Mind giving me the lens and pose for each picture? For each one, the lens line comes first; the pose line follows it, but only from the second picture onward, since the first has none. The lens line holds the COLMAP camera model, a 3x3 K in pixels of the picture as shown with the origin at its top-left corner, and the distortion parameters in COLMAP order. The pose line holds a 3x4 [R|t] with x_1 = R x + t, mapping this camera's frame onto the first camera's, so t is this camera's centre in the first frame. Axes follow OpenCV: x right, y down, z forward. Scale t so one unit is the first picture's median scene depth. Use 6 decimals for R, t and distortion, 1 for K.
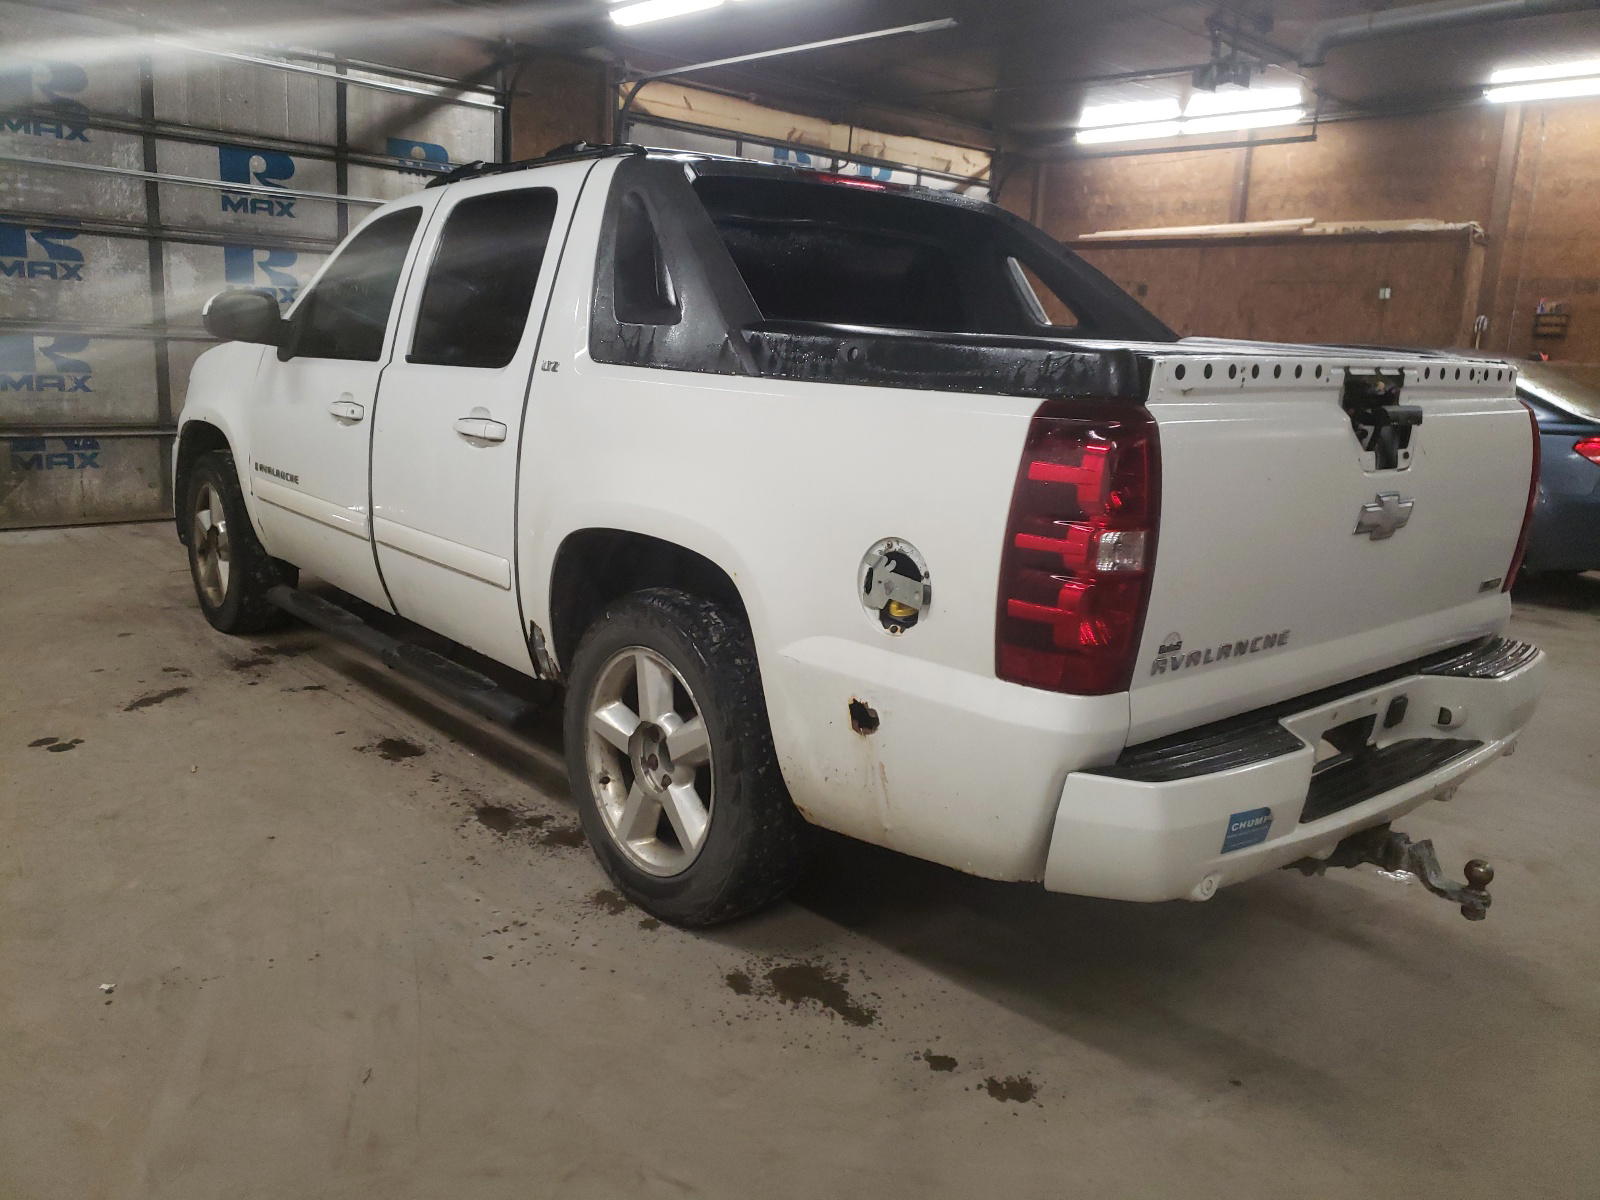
lens RADIAL K [[1225.8, 0, 784.4], [0, 1225.8, 604.3], [0, 0, 1]] dist [0.024114, -0.004518]
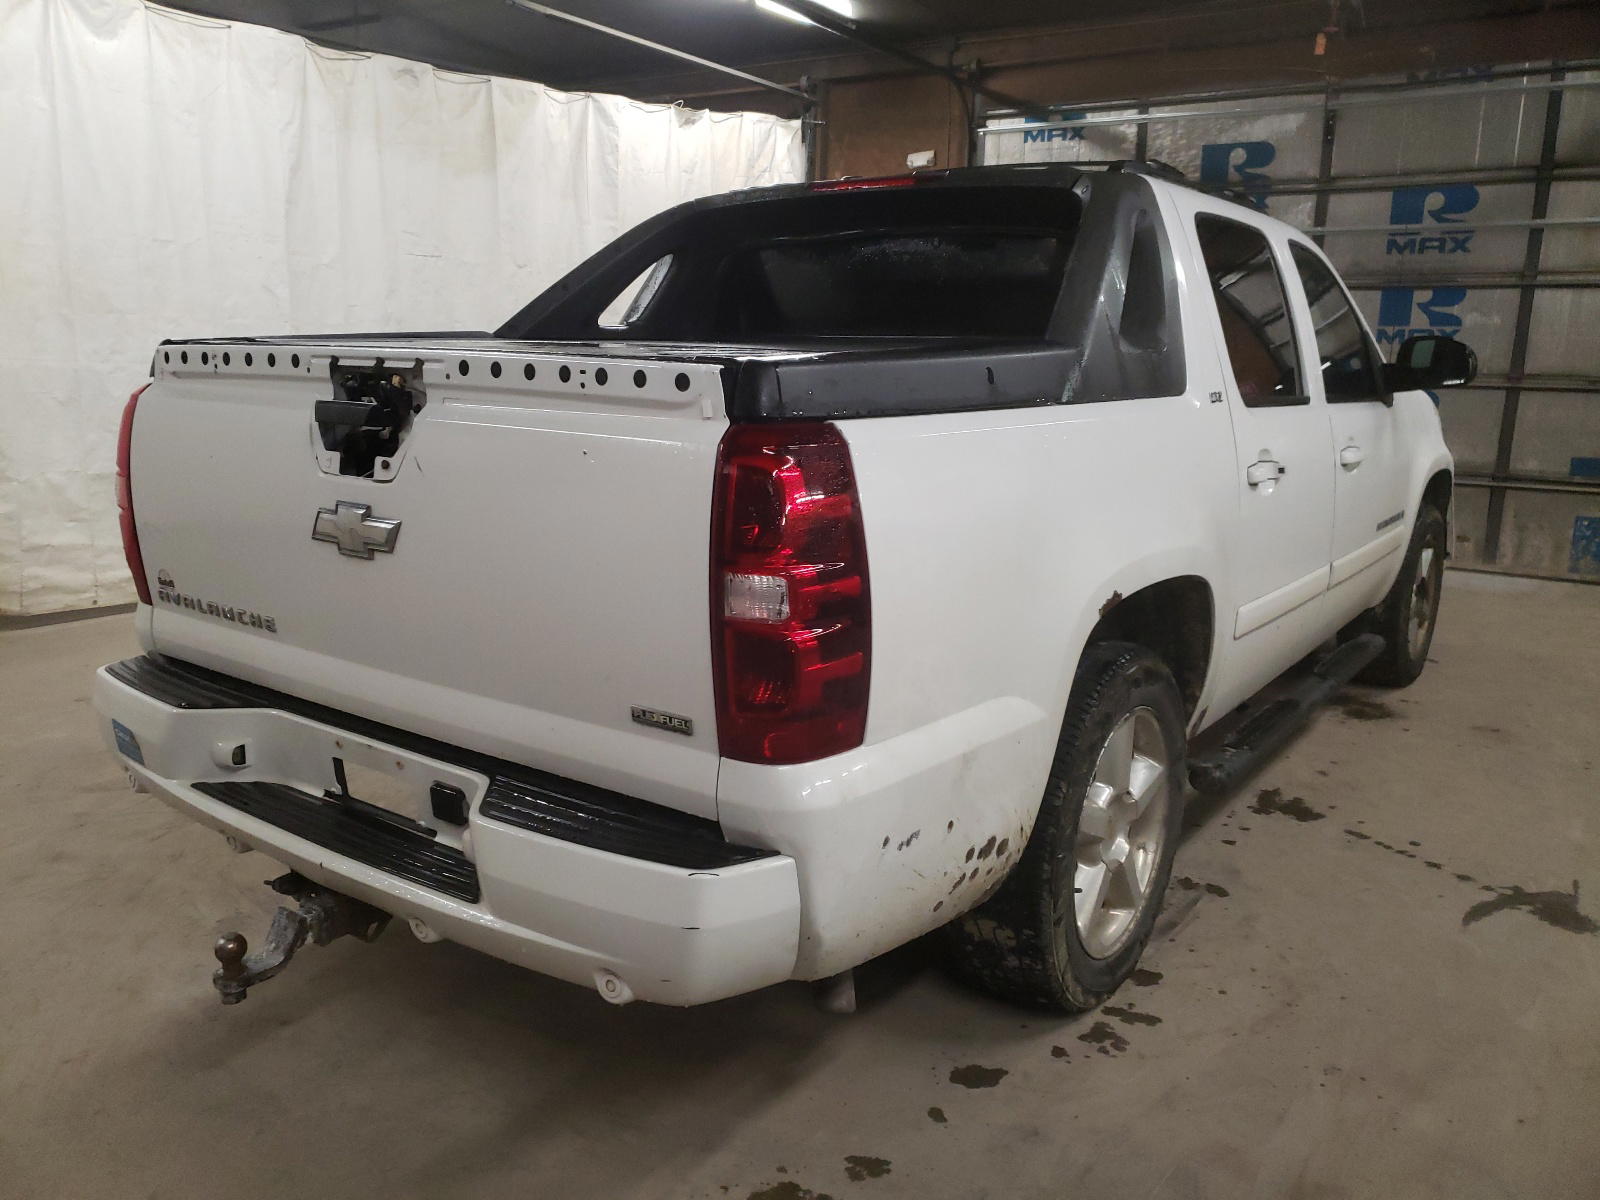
lens RADIAL K [[1225.8, 0, 793.8], [0, 1225.8, 595.8], [0, 0, 1]] dist [0.024114, -0.004518]
pose [[0.228989, 0.161762, -0.959894, 0.427599], [-0.216474, 0.969866, 0.111801, -0.058555], [0.949054, 0.182192, 0.257106, 0.334044]]
